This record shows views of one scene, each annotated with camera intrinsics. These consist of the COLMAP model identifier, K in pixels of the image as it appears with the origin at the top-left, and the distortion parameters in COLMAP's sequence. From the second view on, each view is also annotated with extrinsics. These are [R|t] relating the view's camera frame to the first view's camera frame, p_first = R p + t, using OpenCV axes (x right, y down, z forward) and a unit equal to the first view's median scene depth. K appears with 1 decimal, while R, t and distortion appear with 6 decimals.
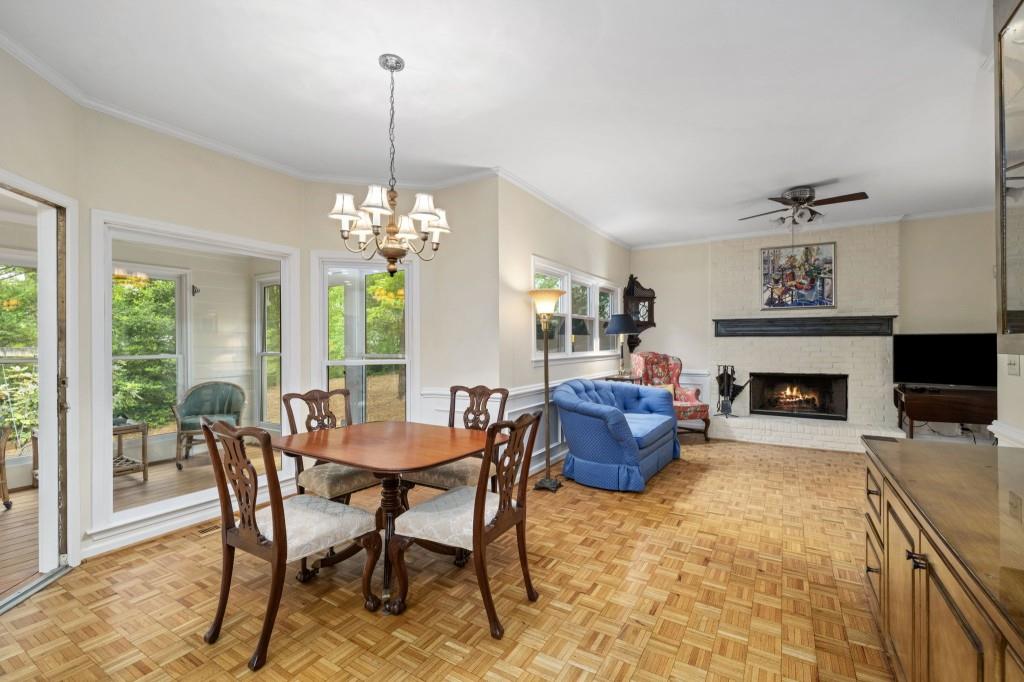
lens RADIAL K [[445.9, 0, 511.8], [0, 445.9, 340.6], [0, 0, 1]] dist [0.003501, 0.000089]
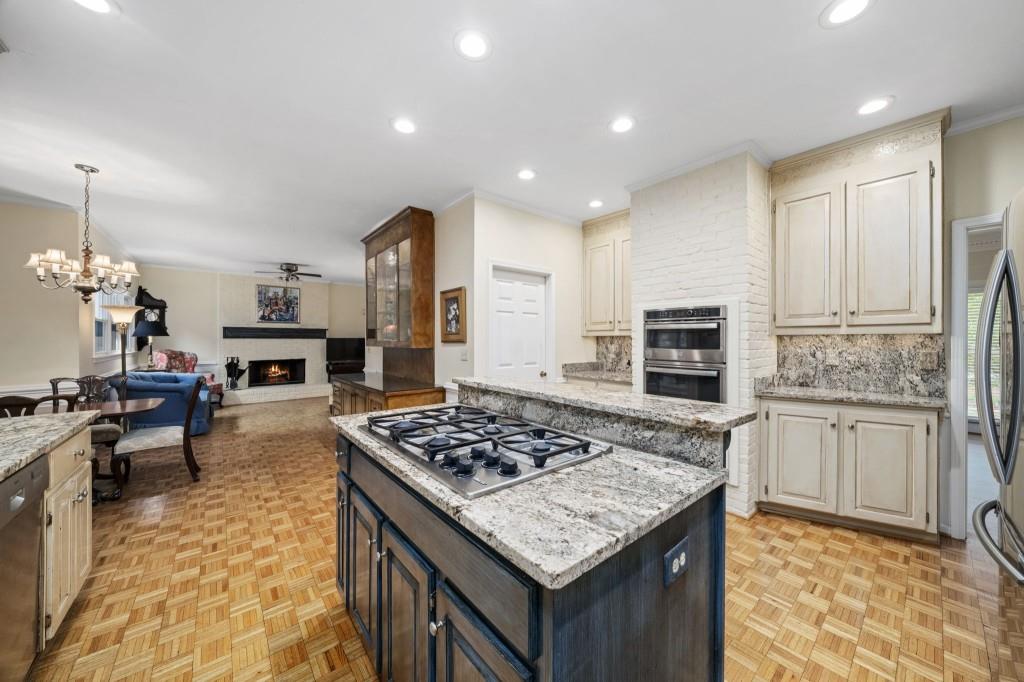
lens RADIAL K [[356.4, 0, 521.7], [0, 356.4, 339.3], [0, 0, 1]] dist [0.001295, -0.000050]
pose [[0.313608, 0.003068, 0.949547, -0.383466], [-0.005569, 0.999984, -0.001392, -0.009843], [-0.949536, -0.004852, 0.313620, -0.335139]]
